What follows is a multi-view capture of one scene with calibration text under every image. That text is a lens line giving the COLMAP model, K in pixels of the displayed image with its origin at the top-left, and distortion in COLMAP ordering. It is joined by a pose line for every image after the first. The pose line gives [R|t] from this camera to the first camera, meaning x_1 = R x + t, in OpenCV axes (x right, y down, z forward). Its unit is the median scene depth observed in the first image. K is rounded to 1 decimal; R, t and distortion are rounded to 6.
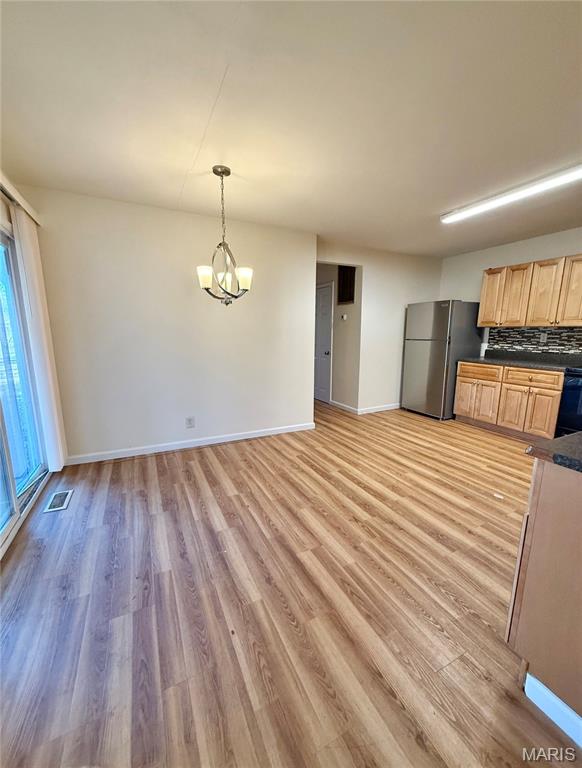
lens RADIAL K [[307.9, 0, 290.4], [0, 307.9, 386.1], [0, 0, 1]] dist [-0.002811, 0.000308]
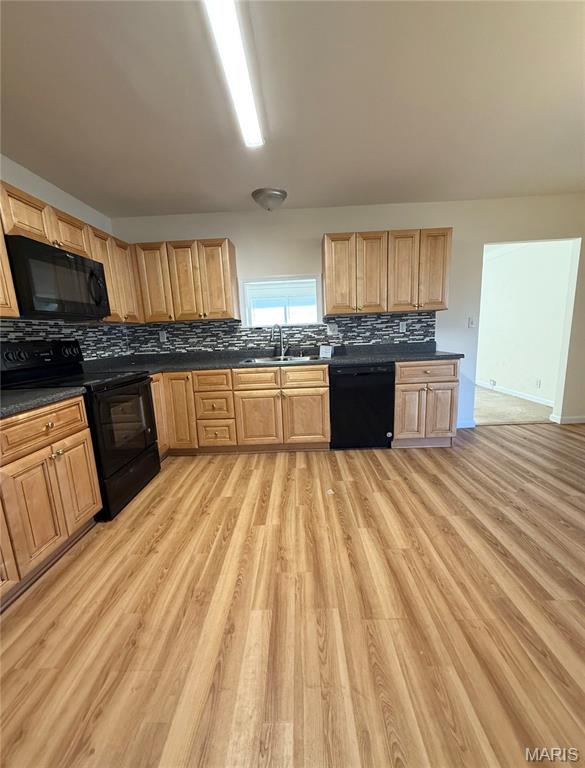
lens RADIAL K [[307.9, 0, 292.7], [0, 307.9, 389.8], [0, 0, 1]] dist [-0.002811, 0.000308]
pose [[-0.887293, -0.046988, 0.458807, 0.368898], [0.125736, 0.932470, 0.338660, -0.271887], [-0.443737, 0.358179, -0.821466, 1.746007]]
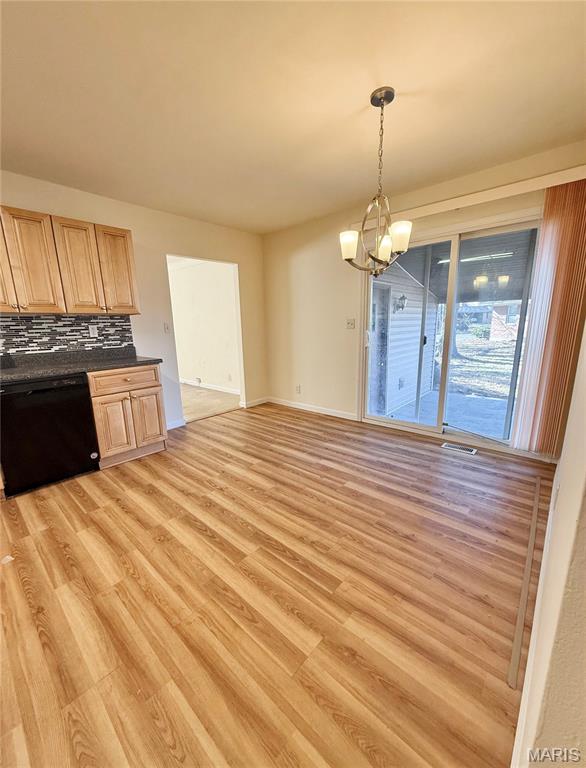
lens RADIAL K [[307.9, 0, 291.4], [0, 307.9, 391.7], [0, 0, 1]] dist [-0.002811, 0.000308]
pose [[-0.929719, 0.098149, -0.354950, 0.301997], [-0.046019, 0.925313, 0.376401, -0.277950], [0.365383, 0.366282, -0.855765, 1.709851]]
